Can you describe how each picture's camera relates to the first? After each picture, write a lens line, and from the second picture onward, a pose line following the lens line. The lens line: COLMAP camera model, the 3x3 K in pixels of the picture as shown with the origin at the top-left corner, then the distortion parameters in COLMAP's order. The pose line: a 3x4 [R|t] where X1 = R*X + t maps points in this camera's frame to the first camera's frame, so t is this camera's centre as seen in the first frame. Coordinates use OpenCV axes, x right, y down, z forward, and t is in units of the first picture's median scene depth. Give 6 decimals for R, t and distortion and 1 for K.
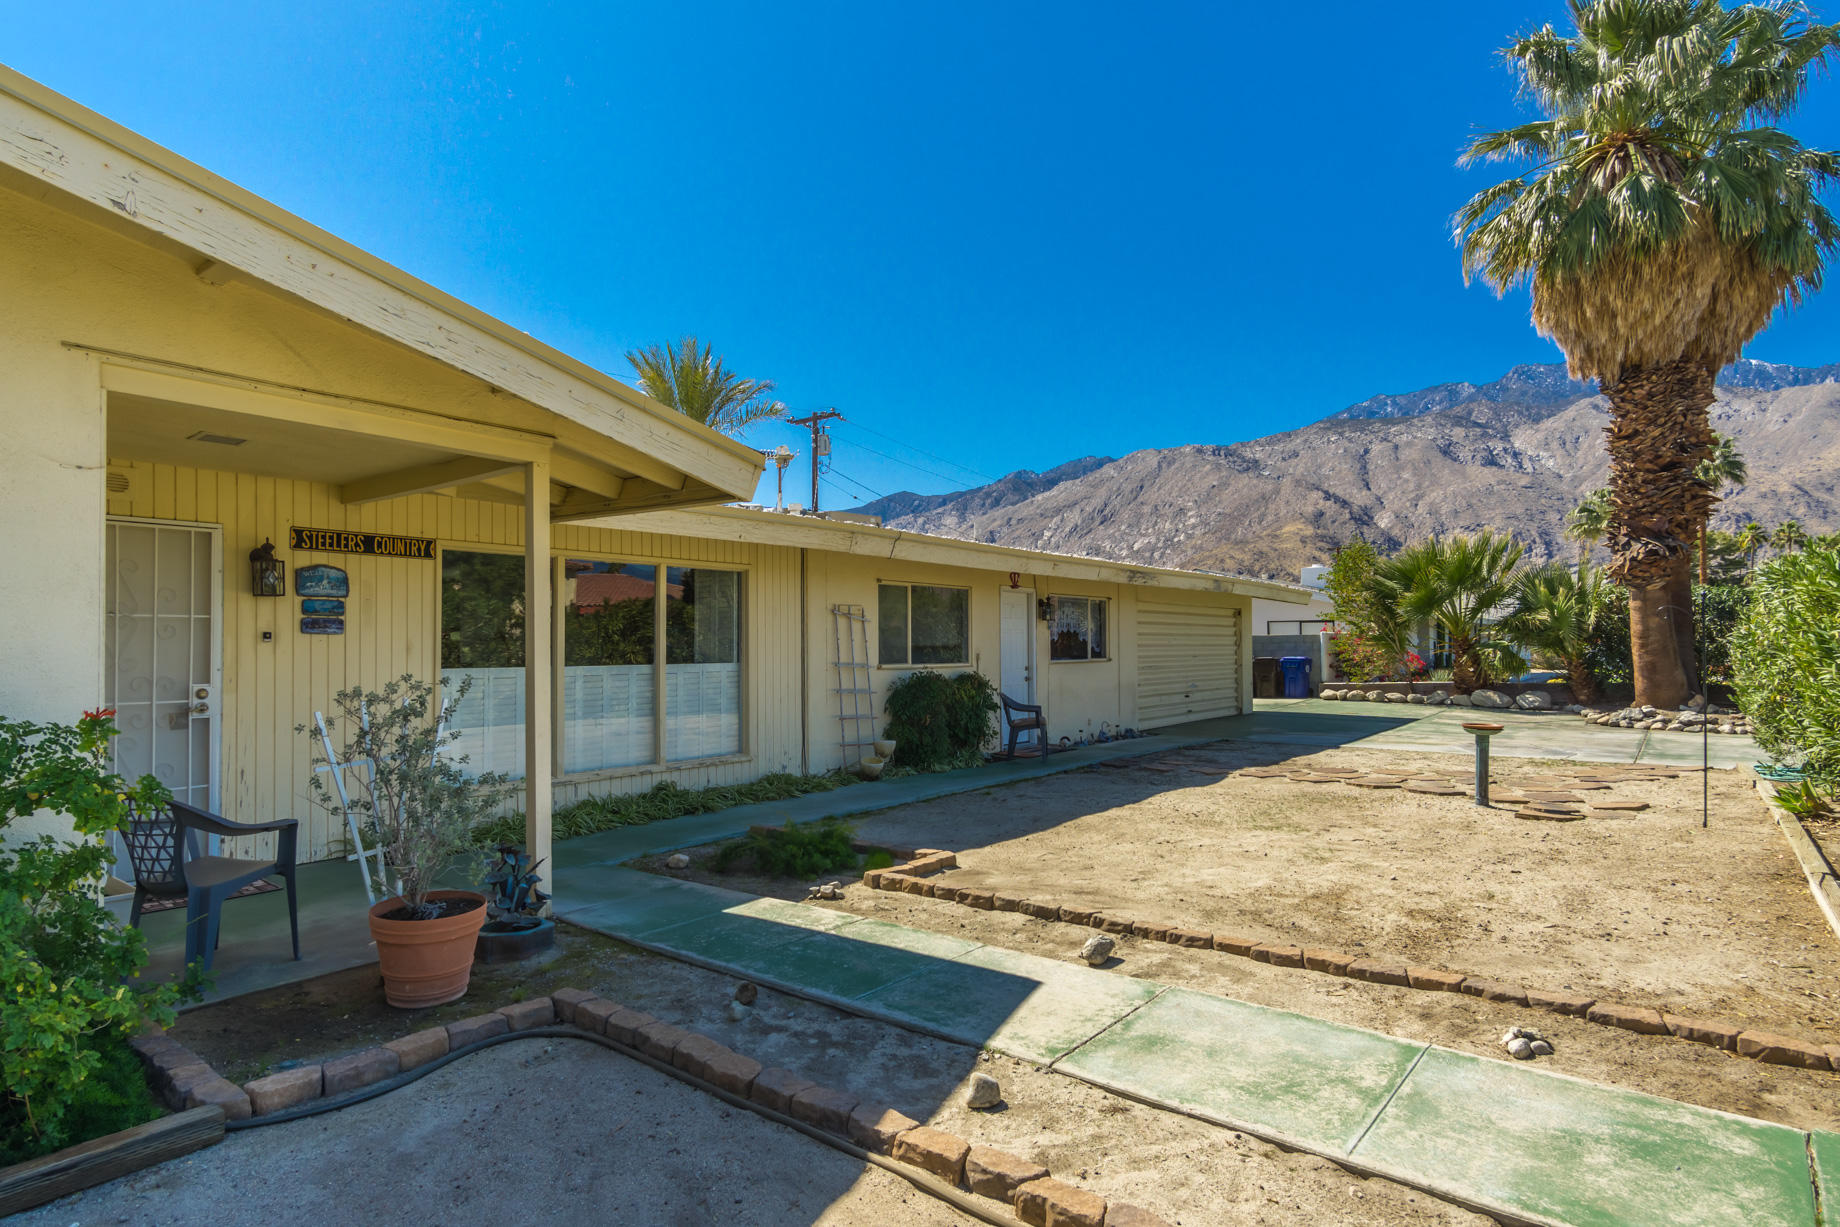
lens RADIAL K [[970.9, 0, 893.2], [0, 970.9, 644.9], [0, 0, 1]] dist [0.010366, 0.001994]
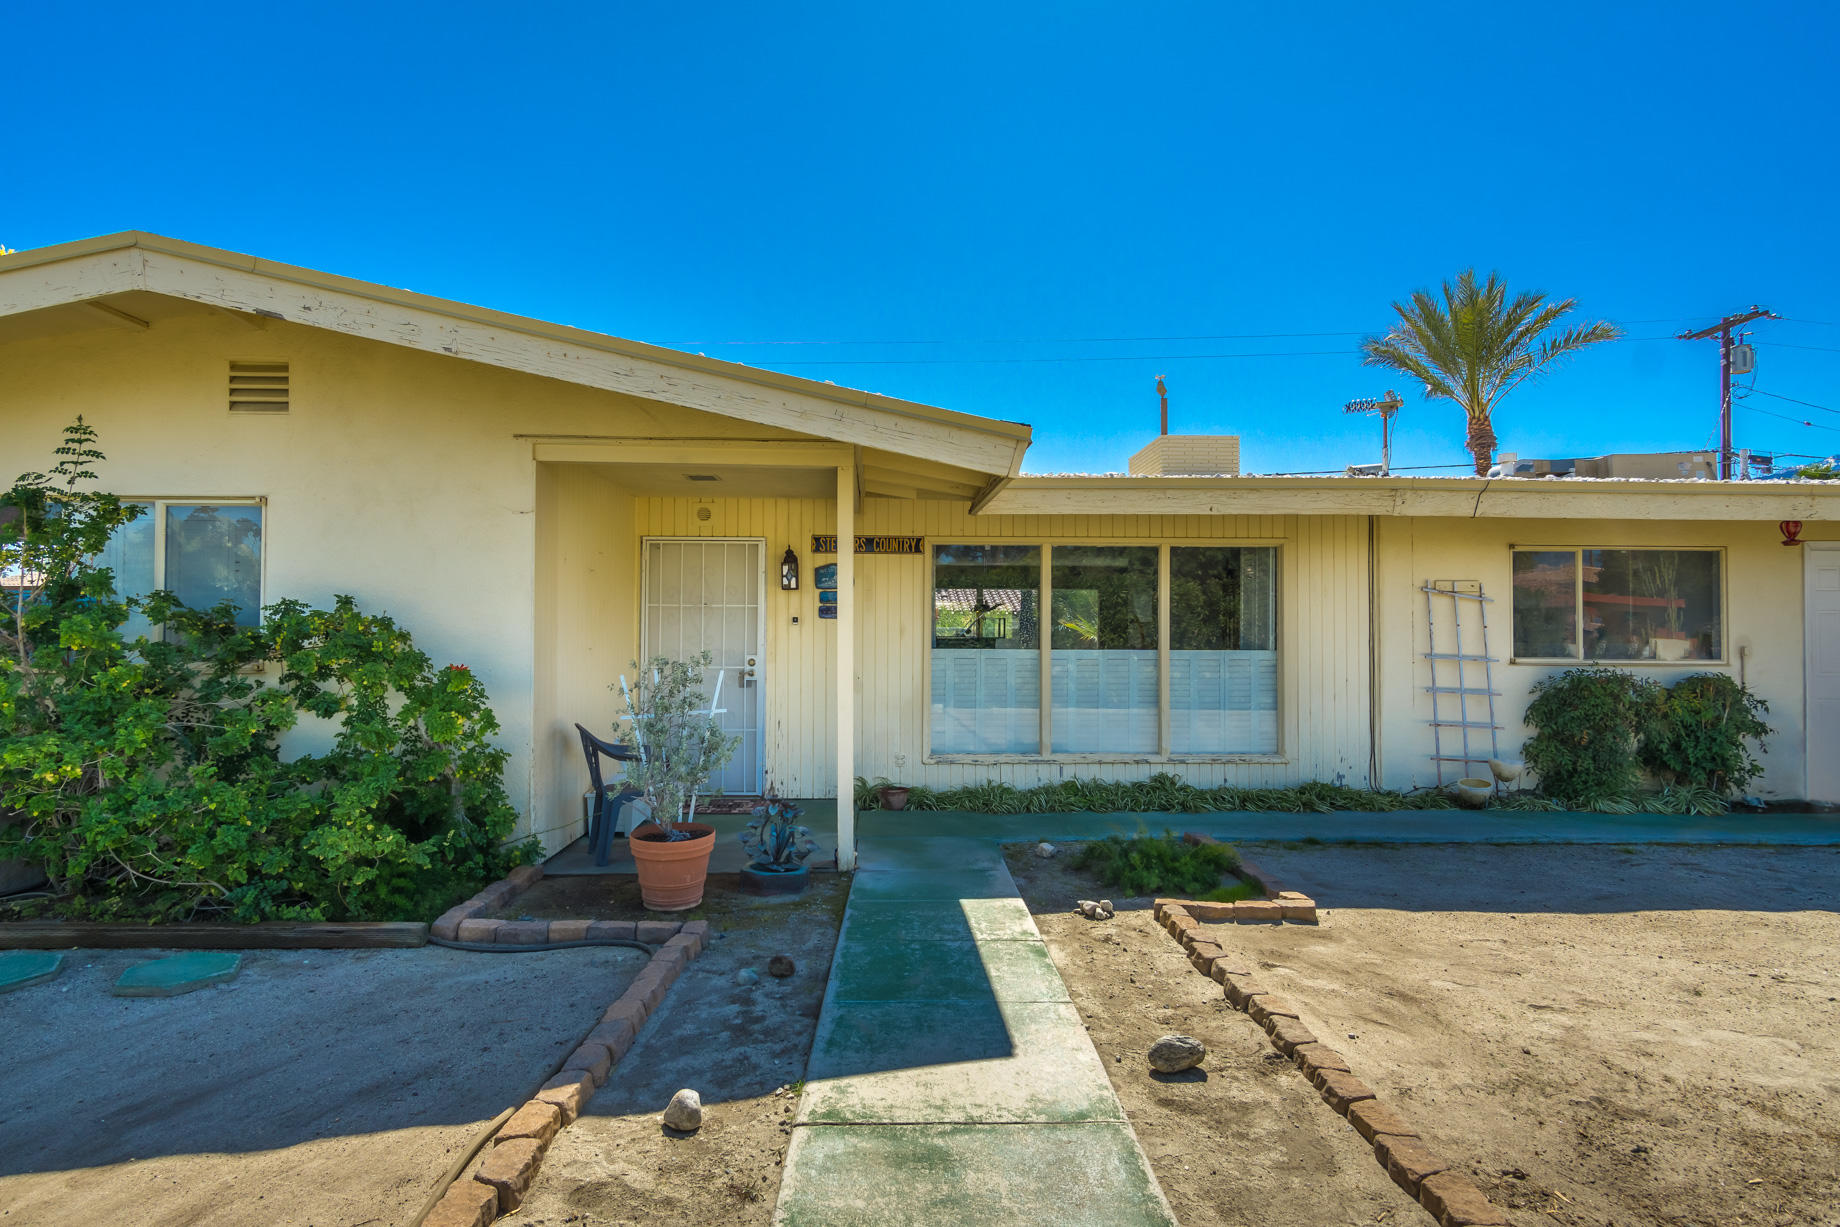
lens RADIAL K [[970.9, 0, 921.3], [0, 970.9, 622.0], [0, 0, 1]] dist [0.010366, 0.001994]
pose [[0.649270, 0.000604, -0.760558, 0.305289], [-0.006834, 0.999964, -0.005040, -0.000675], [0.760527, 0.008470, 0.649251, 0.185752]]
